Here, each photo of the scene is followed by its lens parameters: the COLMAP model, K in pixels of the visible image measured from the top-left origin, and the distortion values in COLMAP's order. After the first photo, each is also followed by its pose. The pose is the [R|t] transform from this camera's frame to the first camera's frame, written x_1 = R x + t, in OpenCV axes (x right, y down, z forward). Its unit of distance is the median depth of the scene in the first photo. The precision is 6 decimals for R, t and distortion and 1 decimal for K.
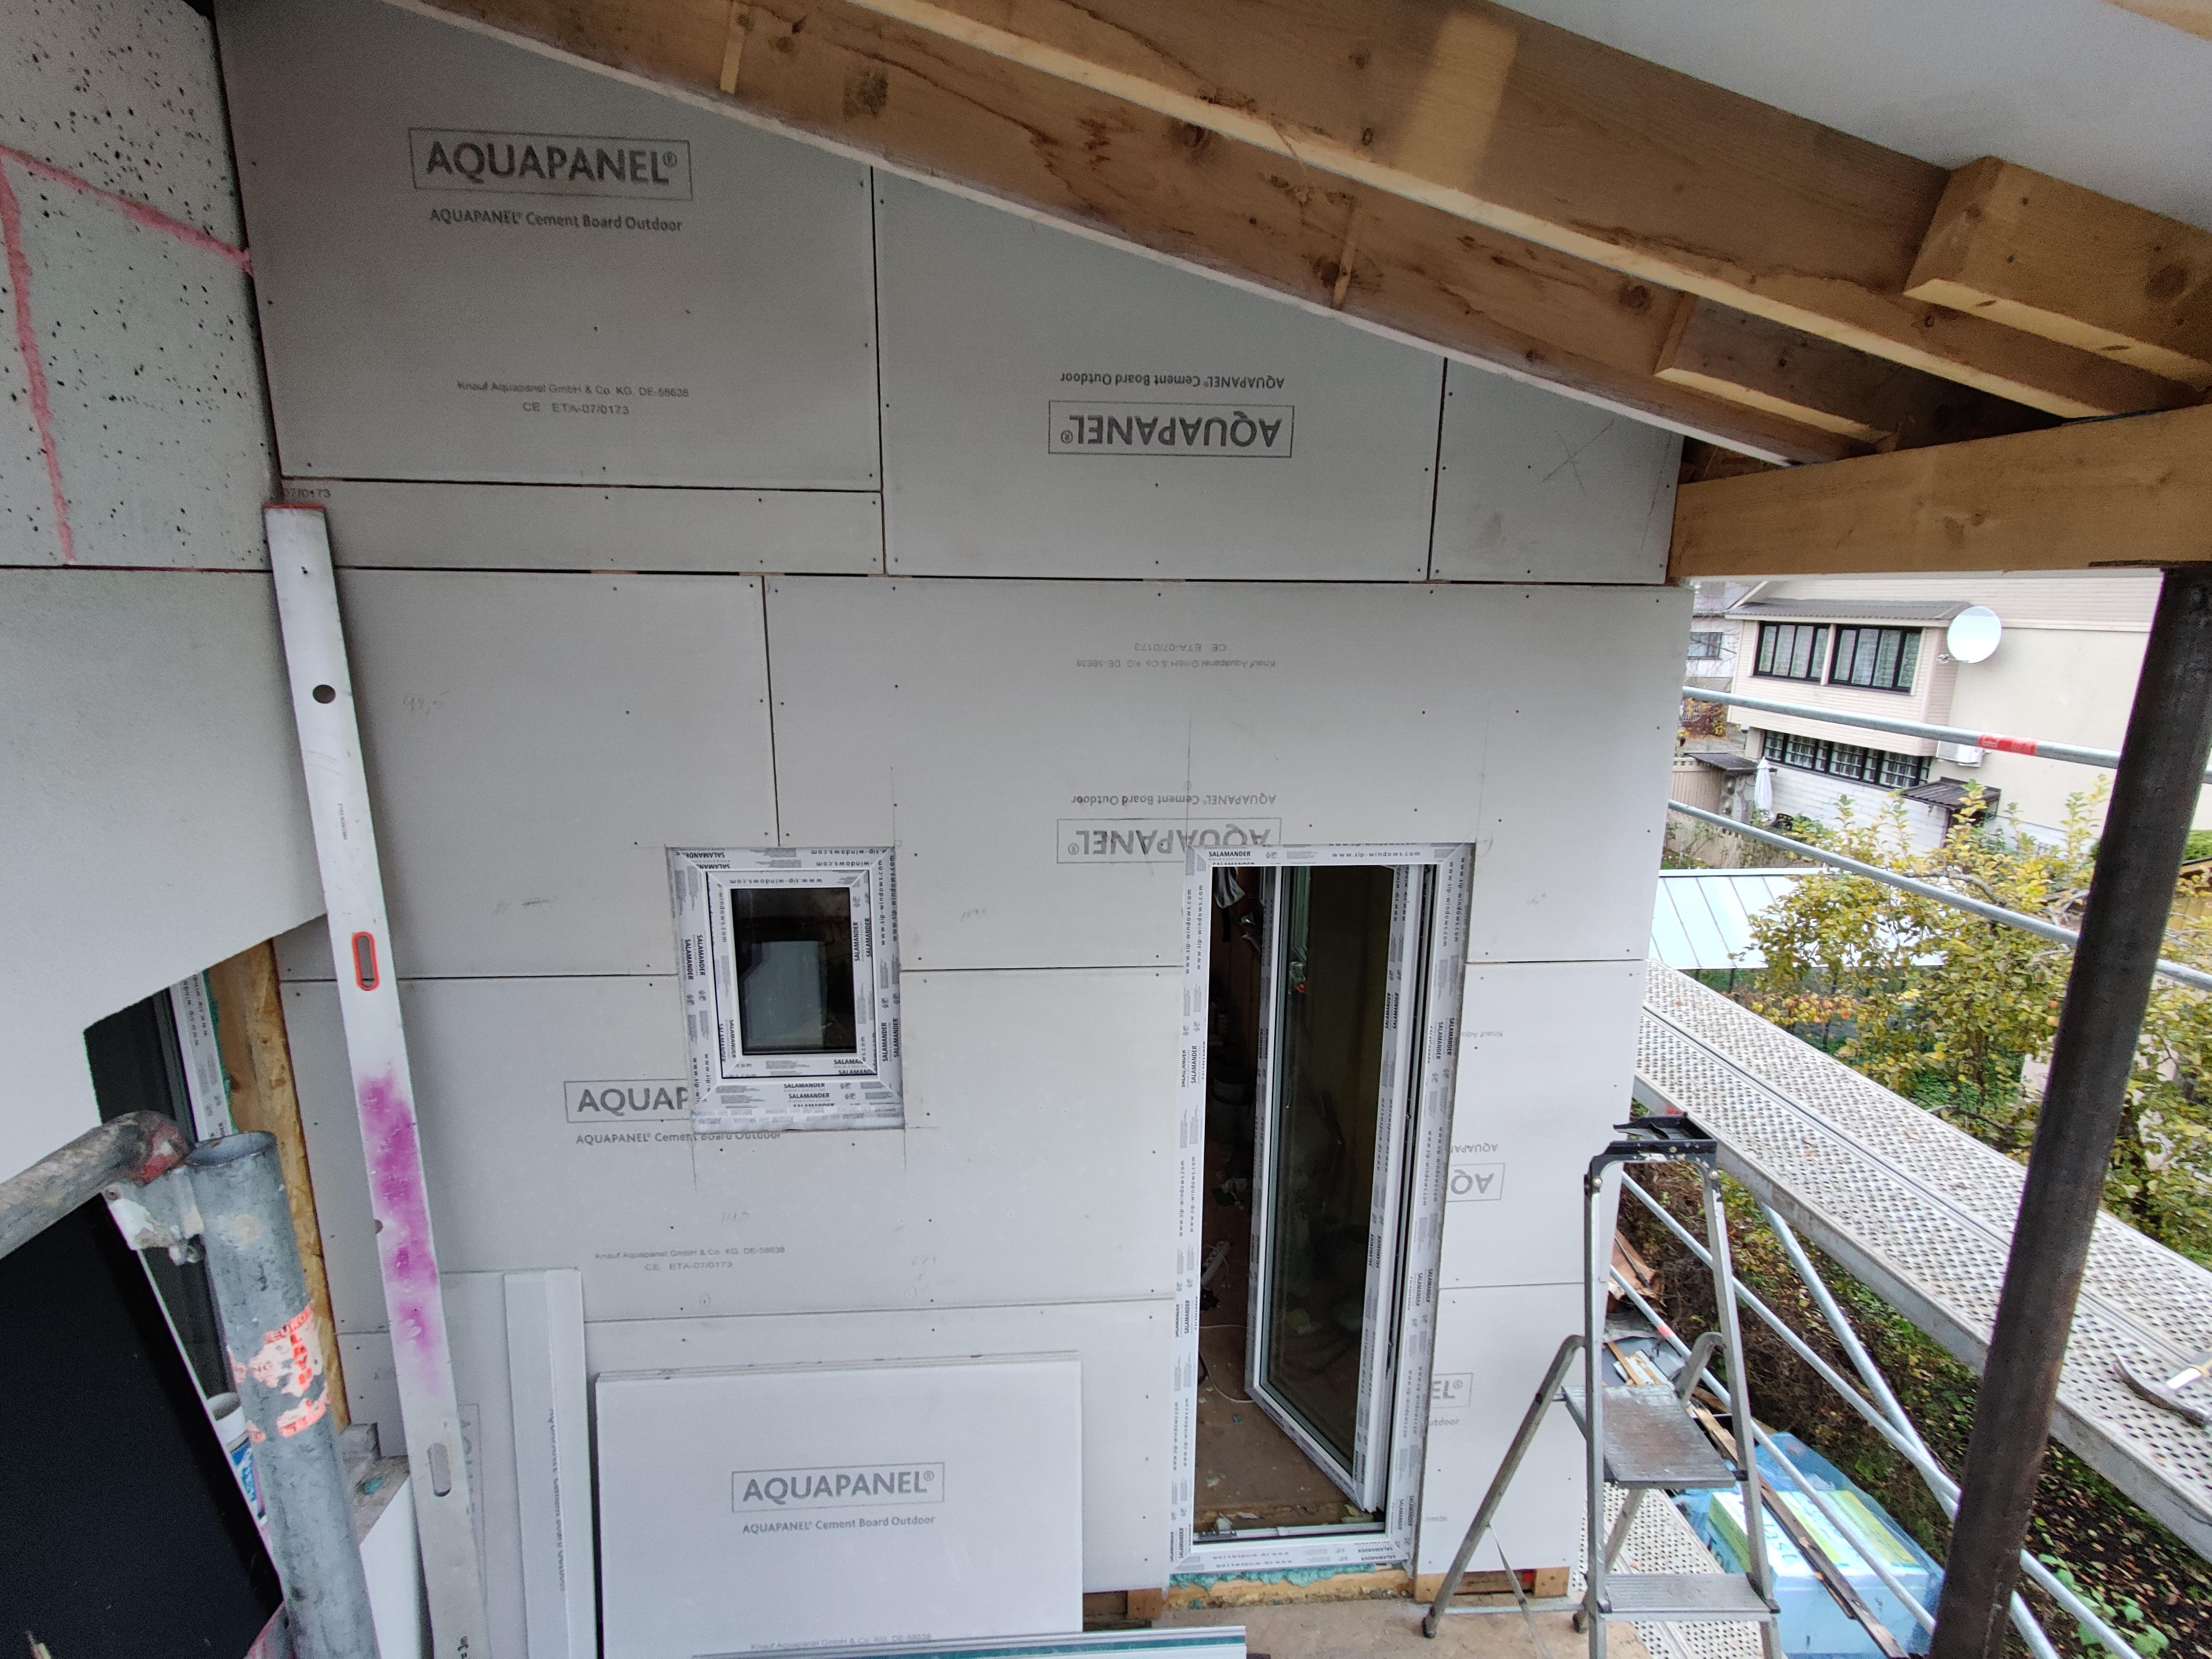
lens RADIAL K [[1083.0, 0, 1104.7], [0, 1083.0, 834.2], [0, 0, 1]] dist [0.002989, -0.001295]
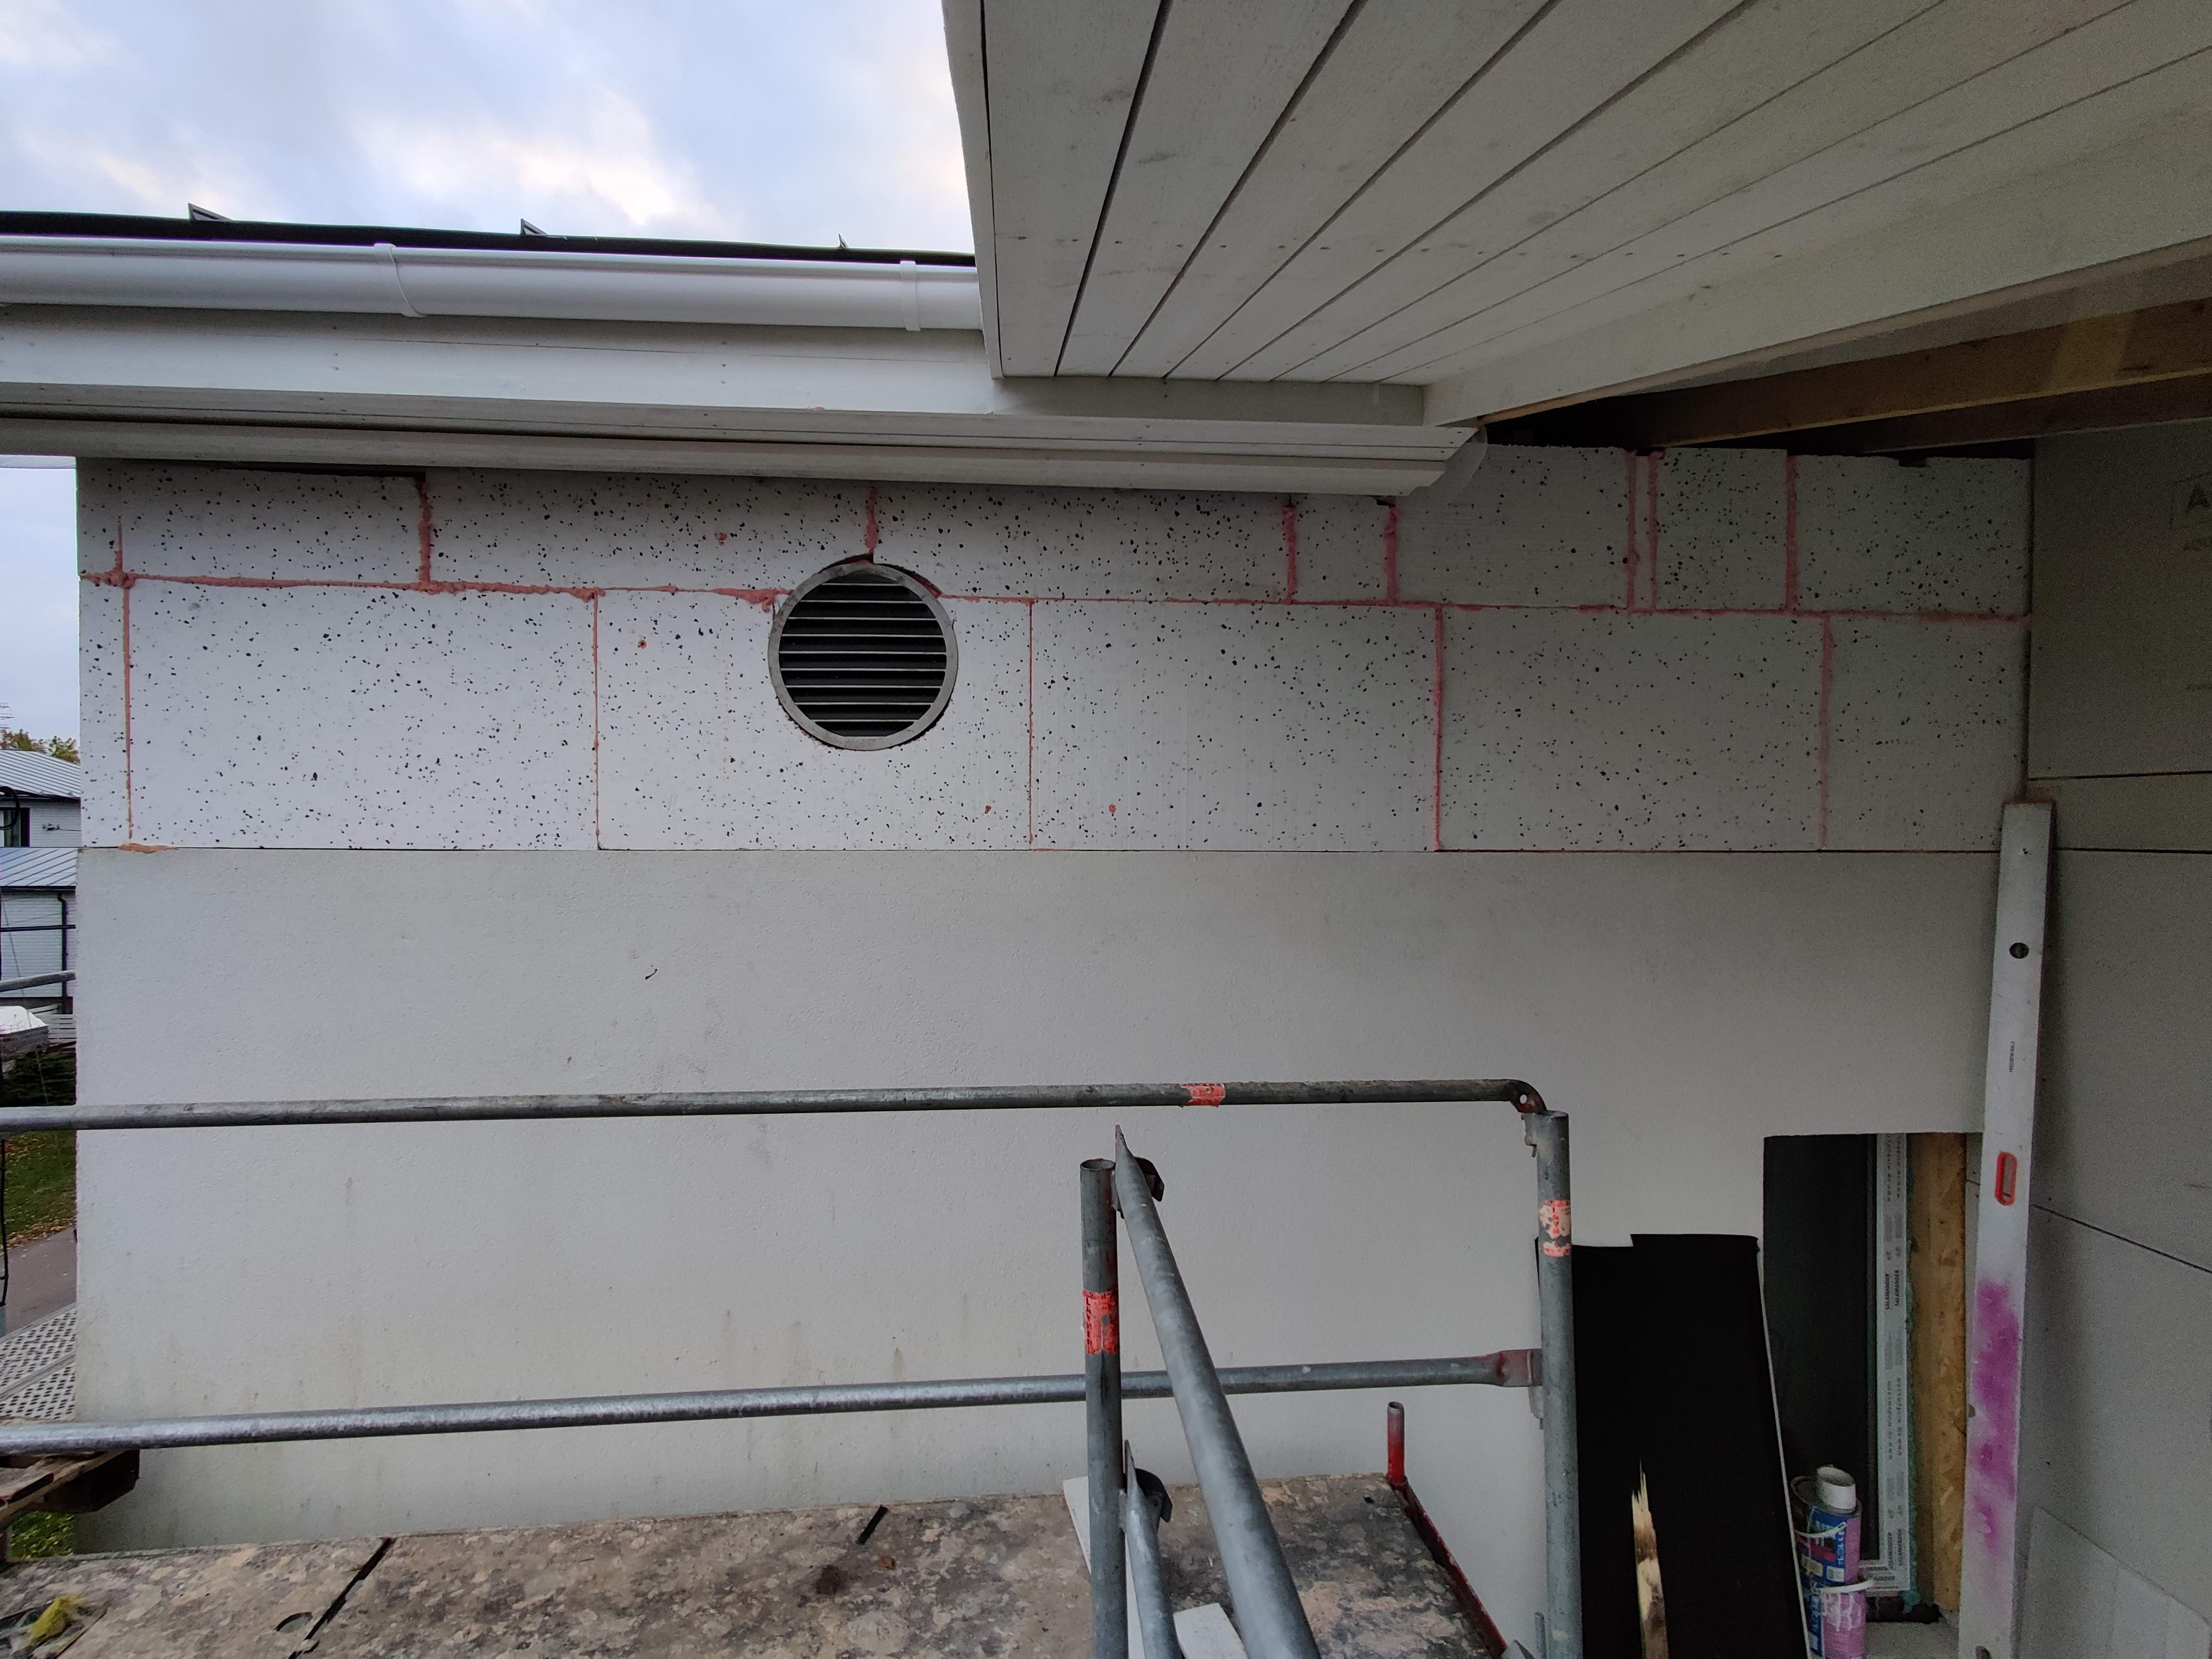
lens RADIAL K [[1083.0, 0, 1105.2], [0, 1083.0, 830.9], [0, 0, 1]] dist [0.002989, -0.001295]
pose [[-0.013995, -0.006765, -0.999879, 0.516868], [-0.227040, 0.973879, -0.003411, -0.023700], [0.973785, 0.226965, -0.015166, -0.008532]]
